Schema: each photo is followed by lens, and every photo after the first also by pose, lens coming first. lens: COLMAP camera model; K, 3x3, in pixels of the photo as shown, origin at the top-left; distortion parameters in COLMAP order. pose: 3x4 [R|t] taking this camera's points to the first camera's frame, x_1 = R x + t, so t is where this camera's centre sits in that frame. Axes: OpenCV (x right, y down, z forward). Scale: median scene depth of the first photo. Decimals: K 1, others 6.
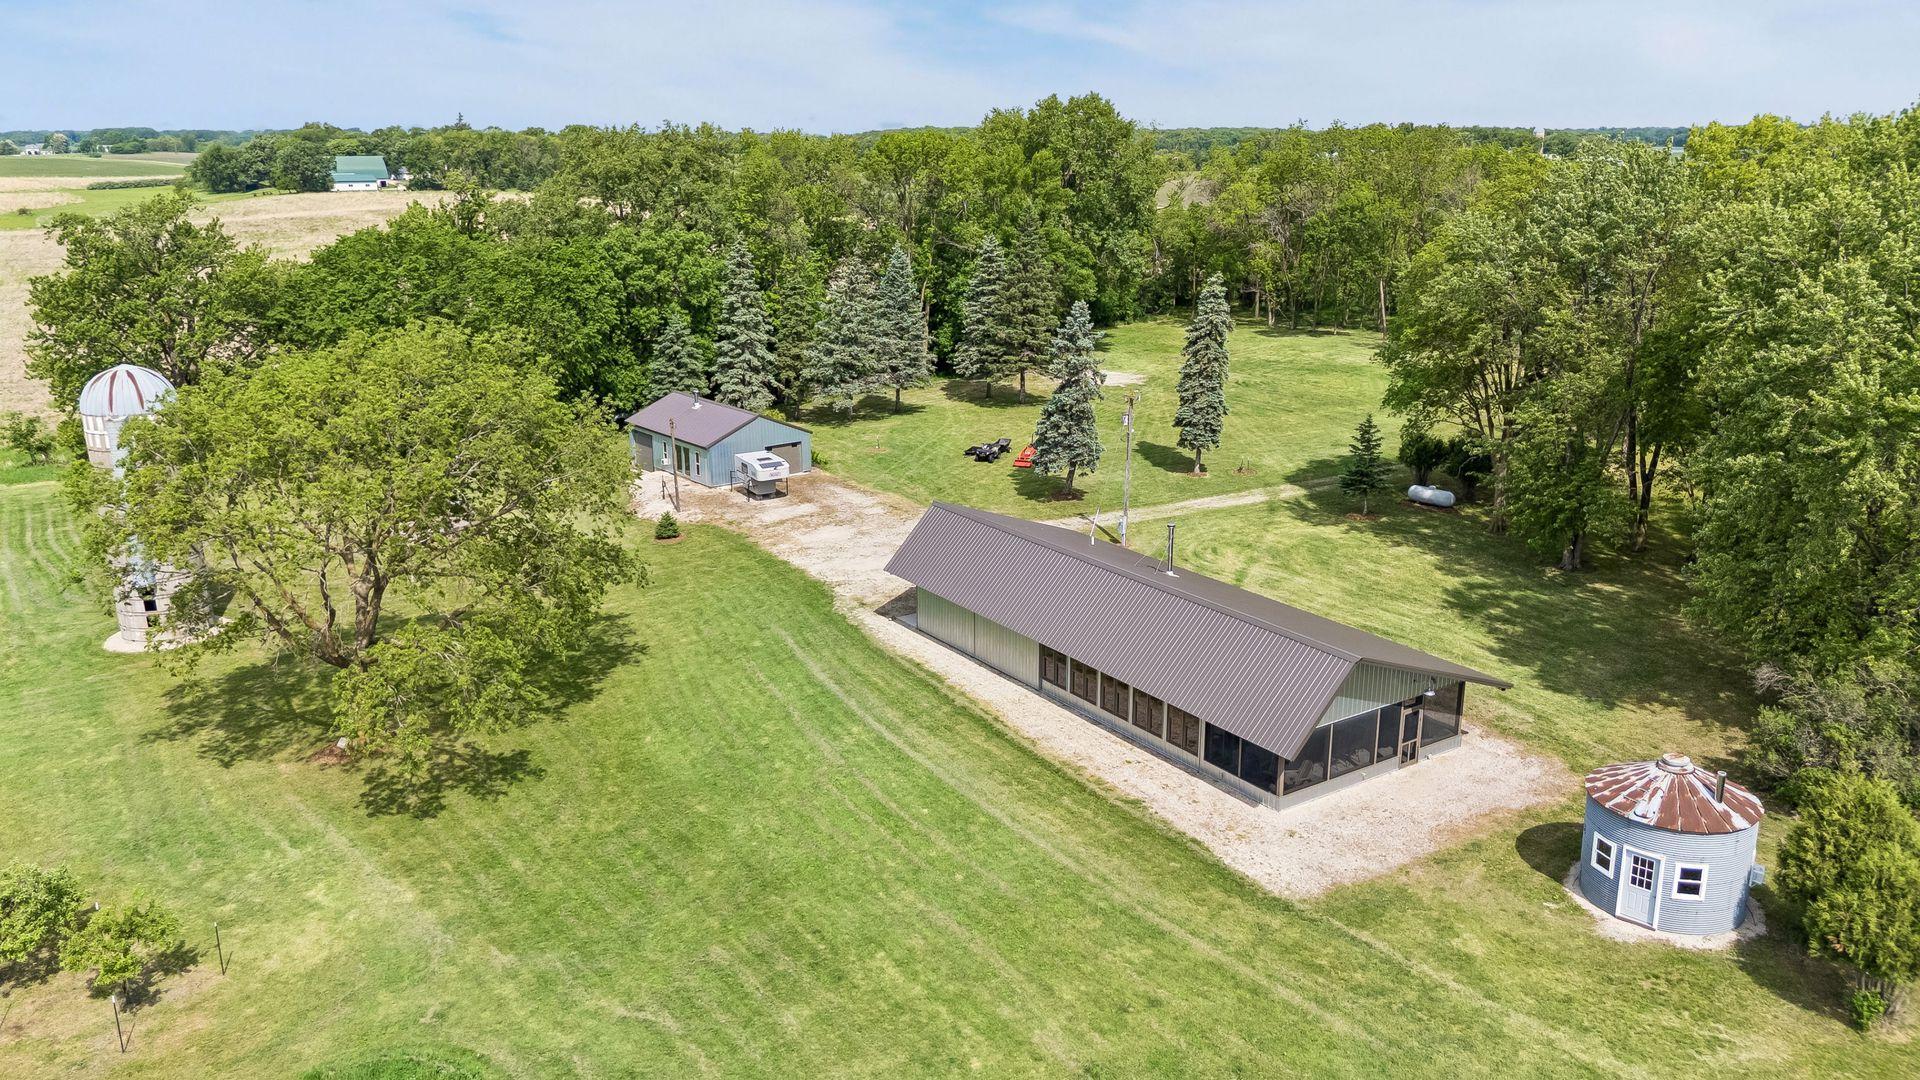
lens RADIAL K [[1412.3, 0, 960.0], [0, 1412.3, 540.0], [0, 0, 1]] dist [0.061403, -0.002986]
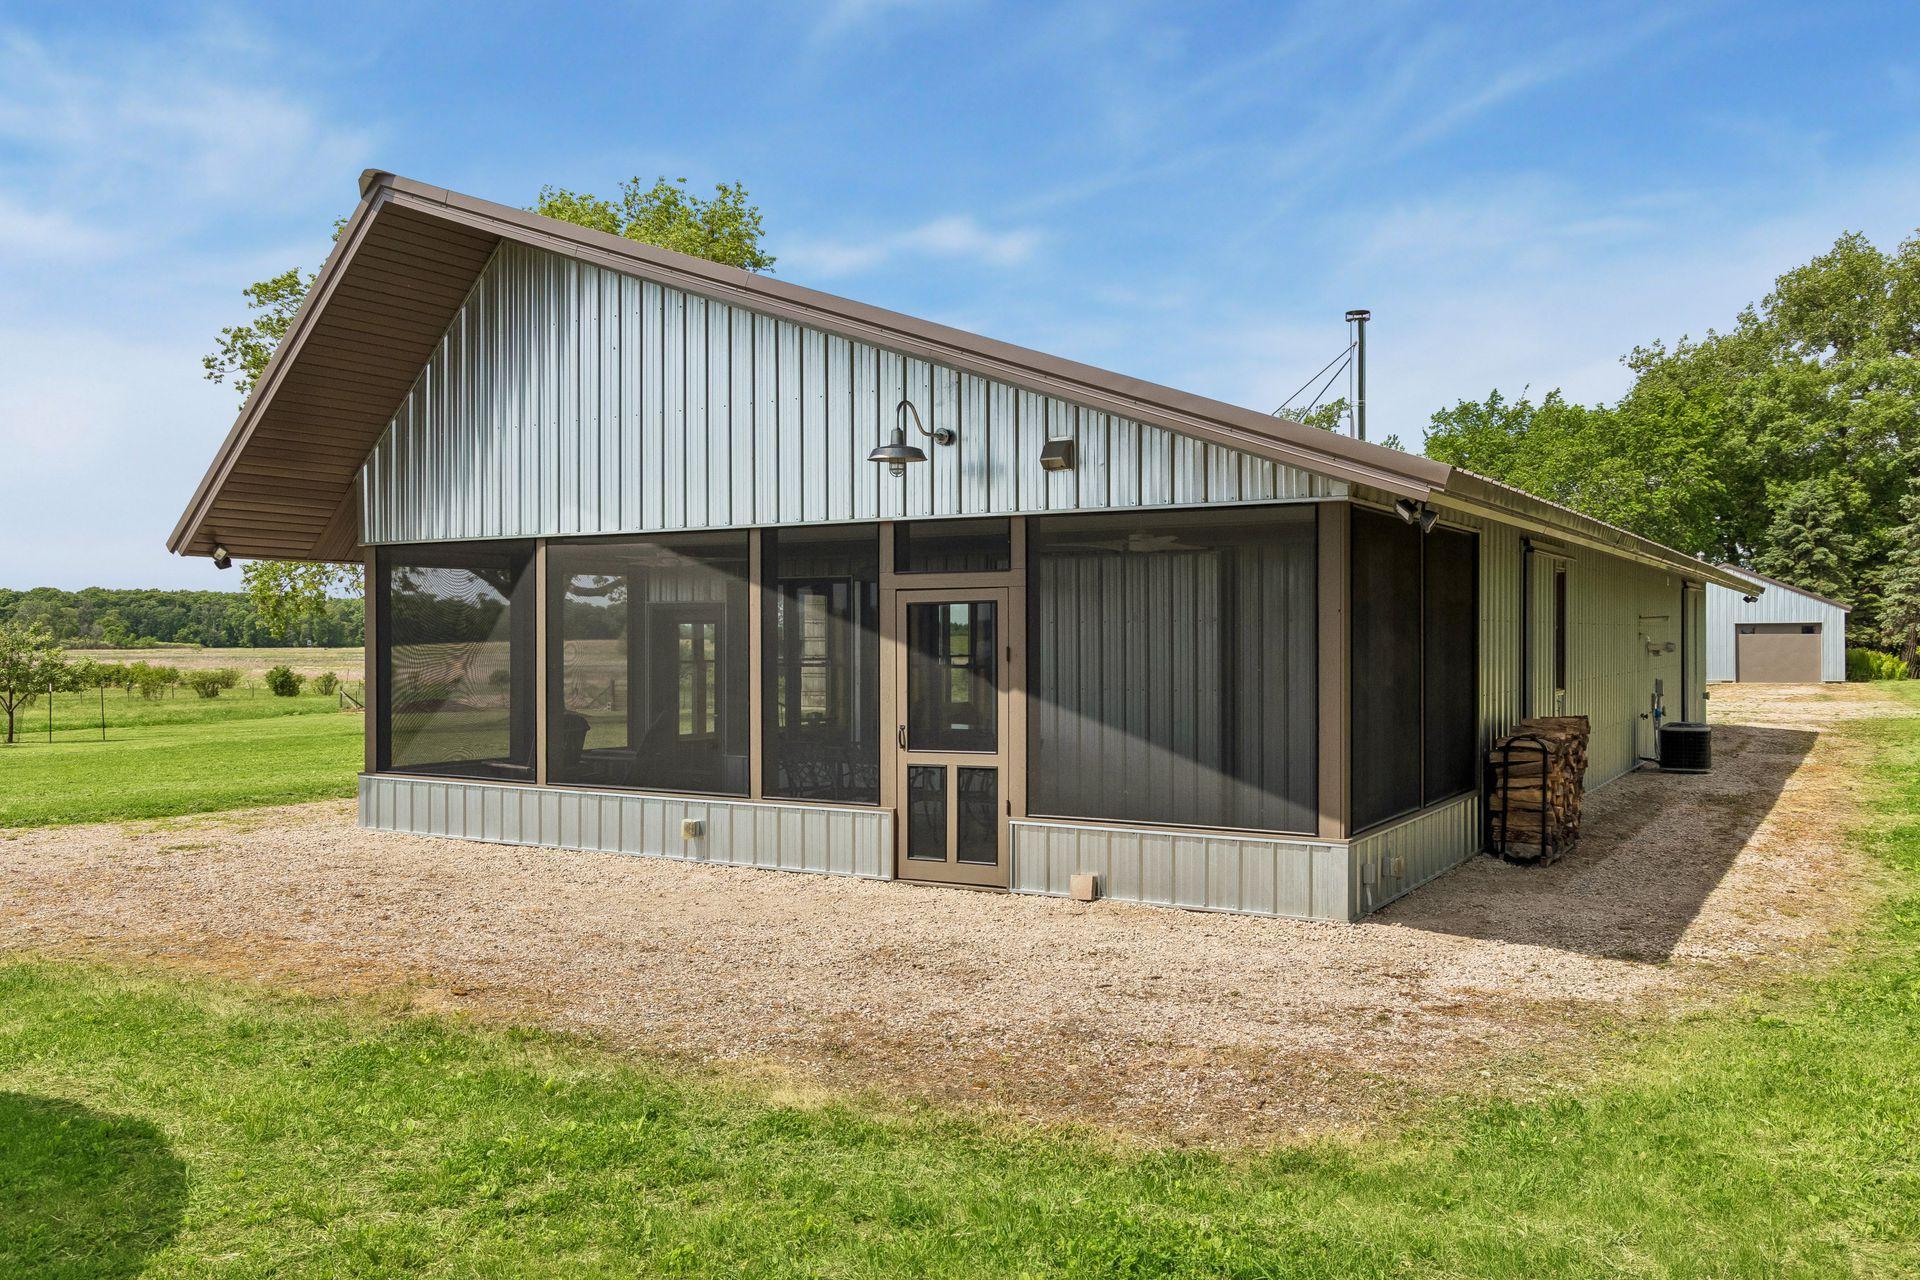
lens RADIAL K [[1551.7, 0, 960.0], [0, 1551.7, 640.0], [0, 0, 1]] dist [-0.037573, 0.004884]
pose [[0.447870, 0.011808, -0.894021, 0.293455], [-0.234821, 0.966365, -0.104873, 0.084375], [0.862712, 0.256905, 0.435578, 0.510363]]
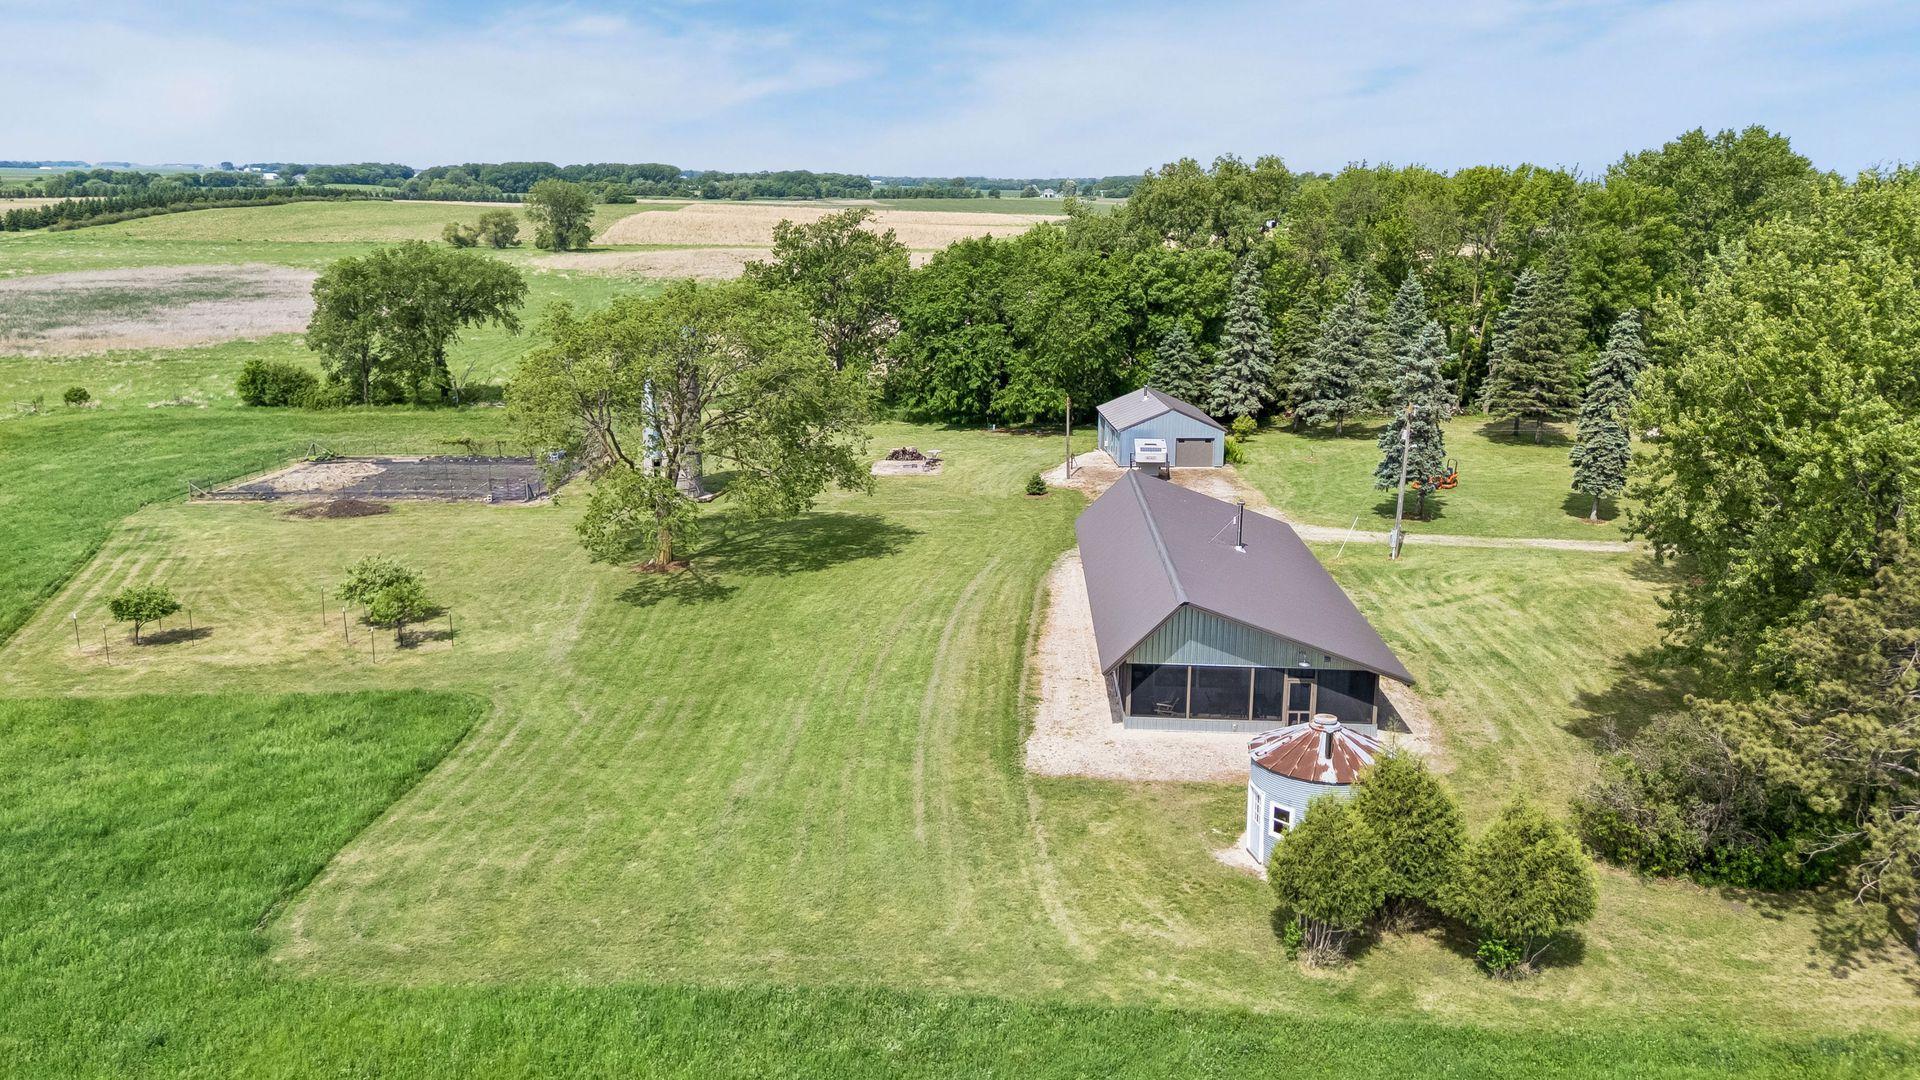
lens RADIAL K [[1412.3, 0, 960.0], [0, 1412.3, 540.0], [0, 0, 1]] dist [0.061403, -0.002986]
pose [[0.818406, 0.155862, -0.553099, 0.386632], [-0.171678, 0.984873, 0.023508, 0.018621], [0.548396, 0.075716, 0.832784, -0.025693]]
